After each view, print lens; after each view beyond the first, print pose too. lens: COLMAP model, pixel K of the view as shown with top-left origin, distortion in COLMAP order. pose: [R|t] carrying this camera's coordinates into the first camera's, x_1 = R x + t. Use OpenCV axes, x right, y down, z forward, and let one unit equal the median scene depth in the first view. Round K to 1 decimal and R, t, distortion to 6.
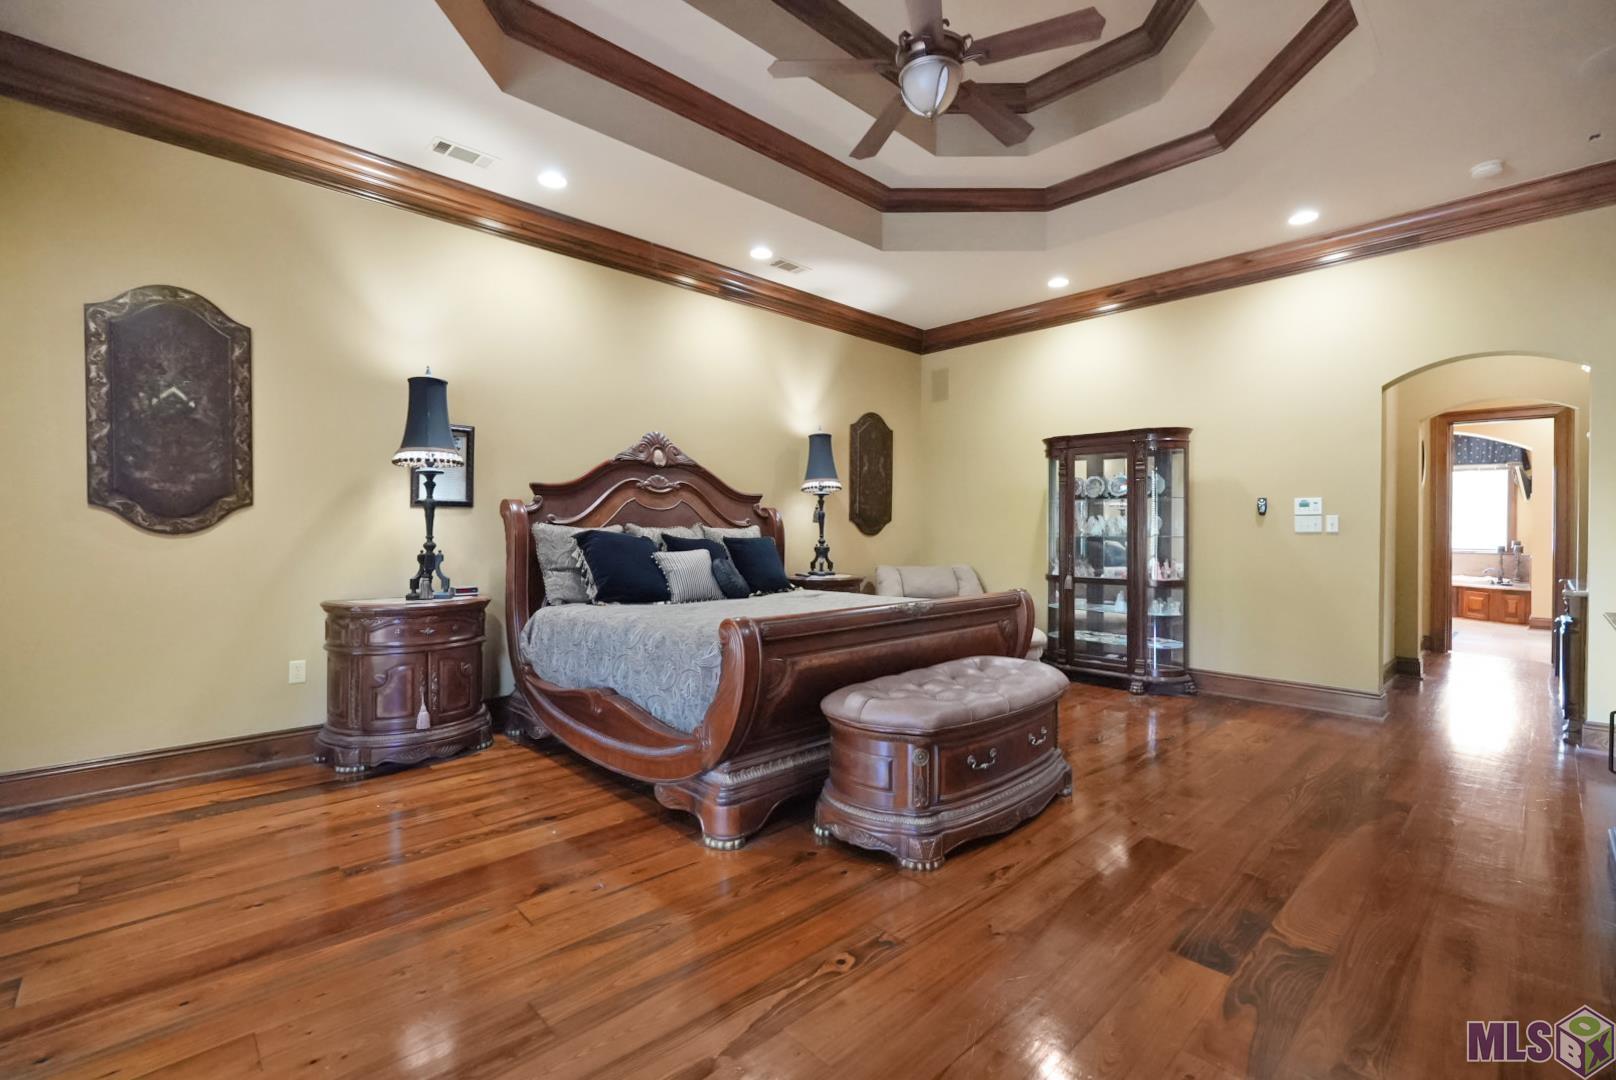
lens RADIAL K [[717.8, 0, 819.7], [0, 717.8, 534.3], [0, 0, 1]] dist [0.003336, 0.000055]
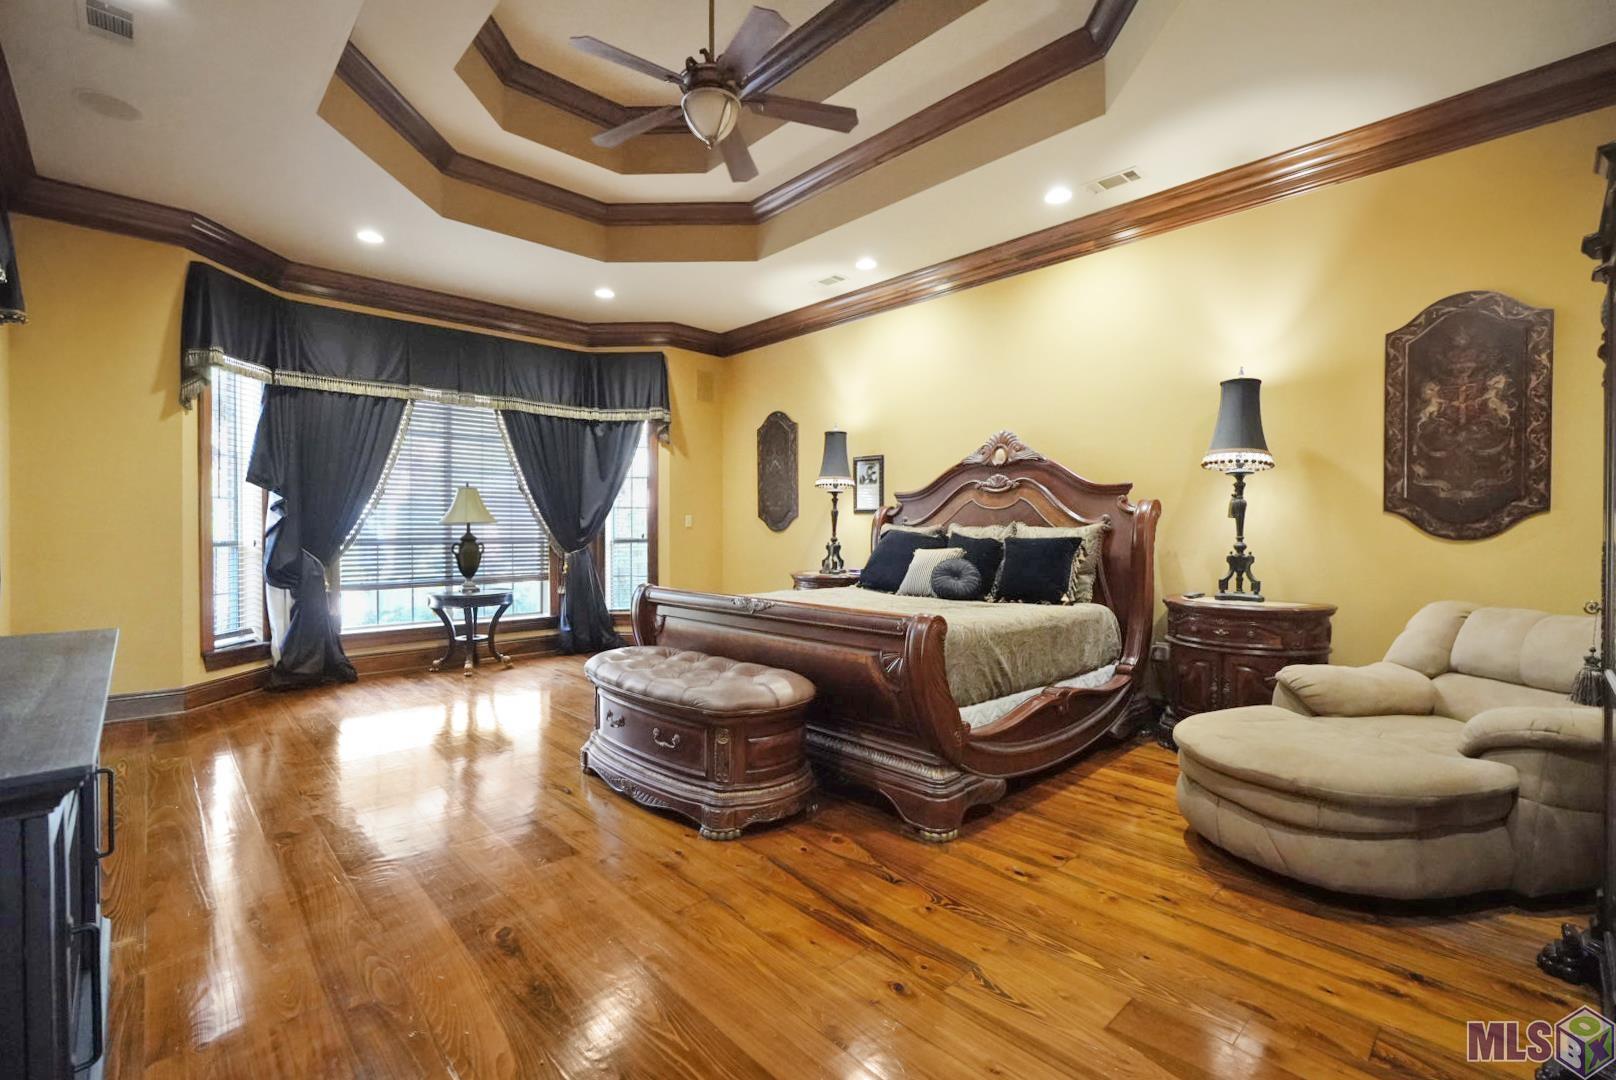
lens RADIAL K [[717.8, 0, 824.3], [0, 717.8, 536.9], [0, 0, 1]] dist [0.003336, 0.000055]
pose [[-0.001848, 0.007011, -0.999974, 0.757883], [-0.010507, 0.999920, 0.007030, 0.000221], [0.999943, 0.010520, -0.001774, 0.741892]]
